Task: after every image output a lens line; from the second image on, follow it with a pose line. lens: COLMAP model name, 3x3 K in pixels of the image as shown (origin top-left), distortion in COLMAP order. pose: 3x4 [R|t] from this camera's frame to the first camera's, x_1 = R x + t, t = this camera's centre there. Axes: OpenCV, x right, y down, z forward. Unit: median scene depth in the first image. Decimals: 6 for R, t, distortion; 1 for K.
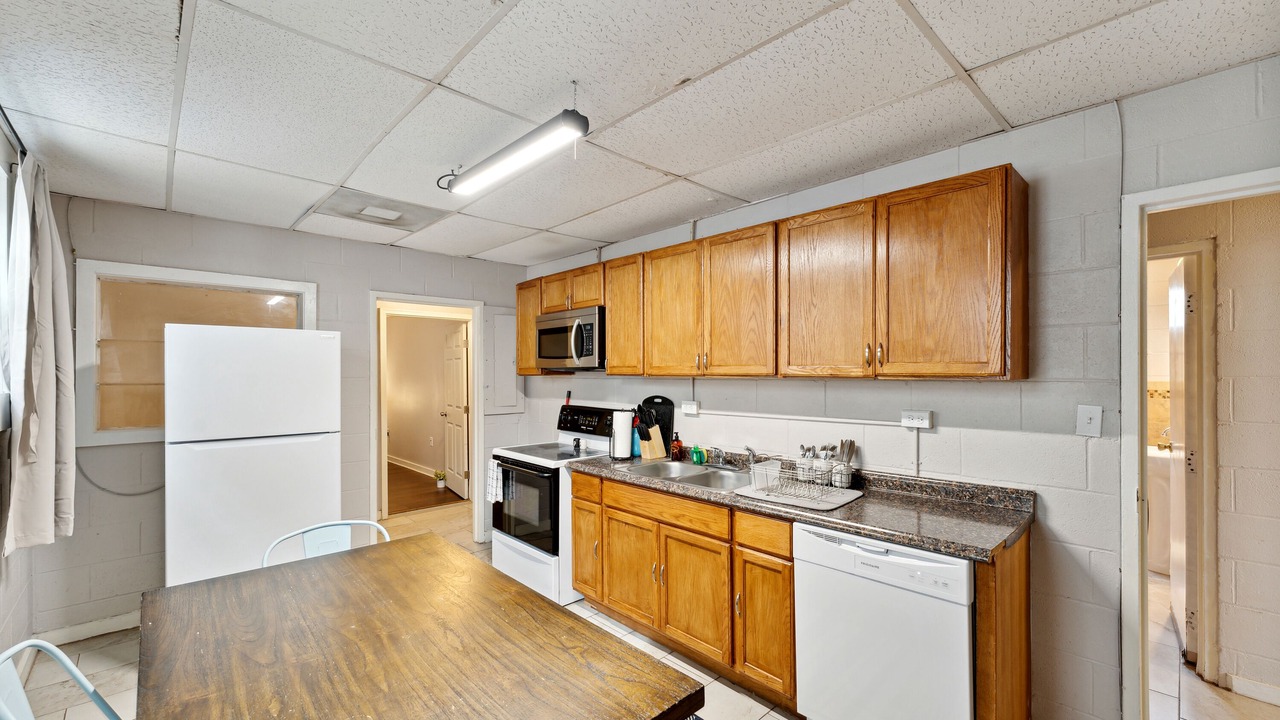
lens RADIAL K [[517.1, 0, 638.5], [0, 517.1, 372.4], [0, 0, 1]] dist [0.003241, -0.000115]
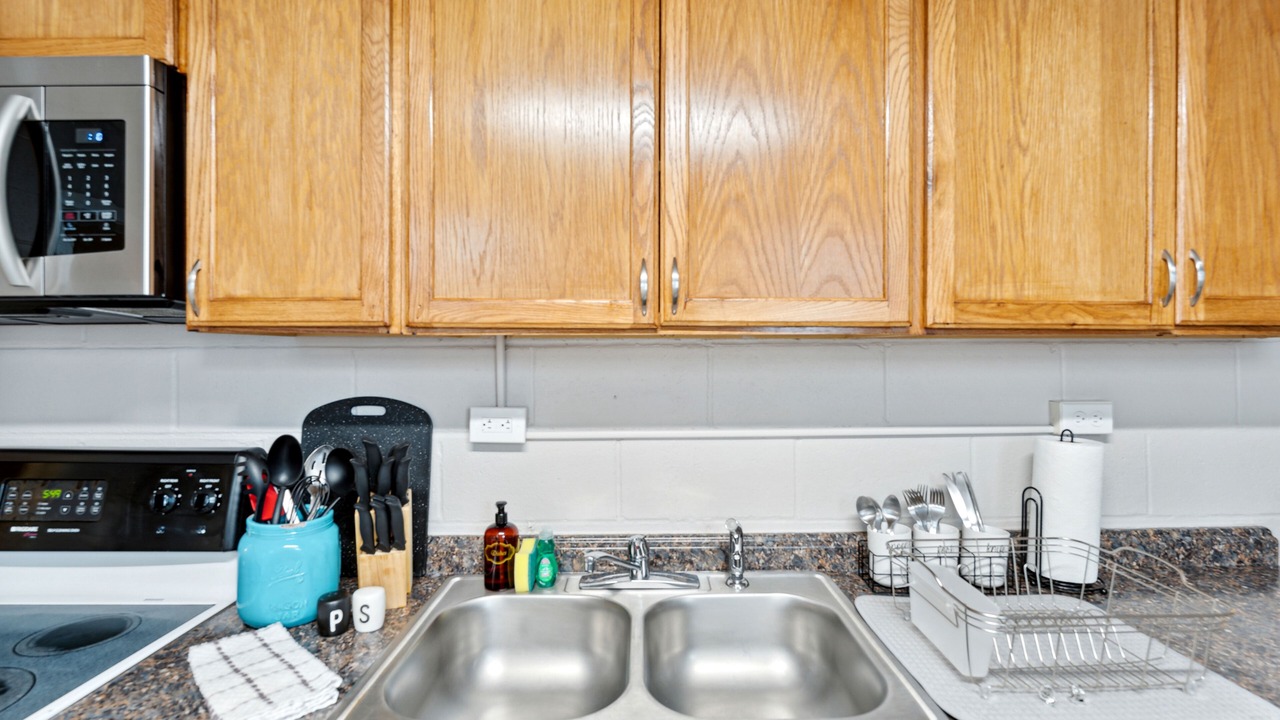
lens RADIAL K [[589.0, 0, 642.6], [0, 589.0, 354.1], [0, 0, 1]] dist [-0.001386, 0.000321]
pose [[0.679617, 0.000349, 0.733567, -0.155869], [0.001547, 0.999997, -0.001909, 0.023046], [-0.733566, 0.002432, 0.679614, 0.771681]]
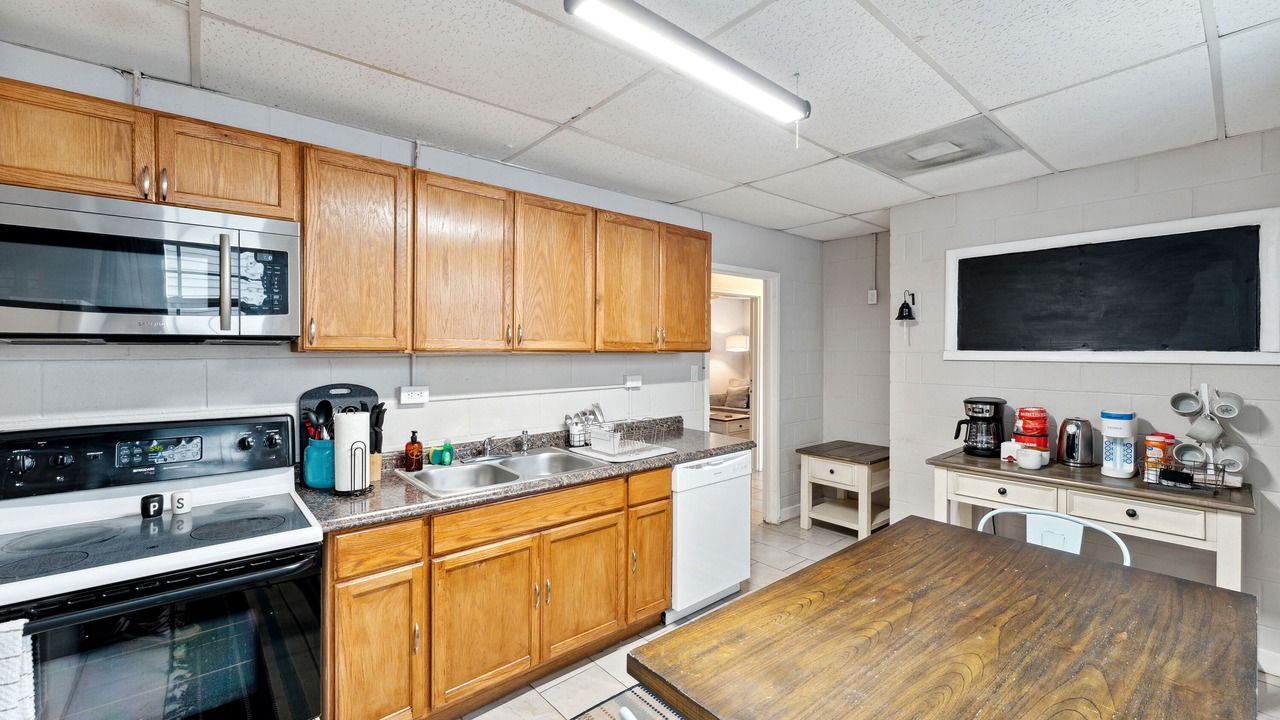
lens RADIAL K [[517.1, 0, 632.5], [0, 517.1, 352.8], [0, 0, 1]] dist [0.003241, -0.000115]
pose [[0.058361, -0.006157, 0.998277, -0.728597], [-0.002780, 0.999976, 0.006330, 0.002728], [-0.998292, -0.003145, 0.058343, 0.768386]]
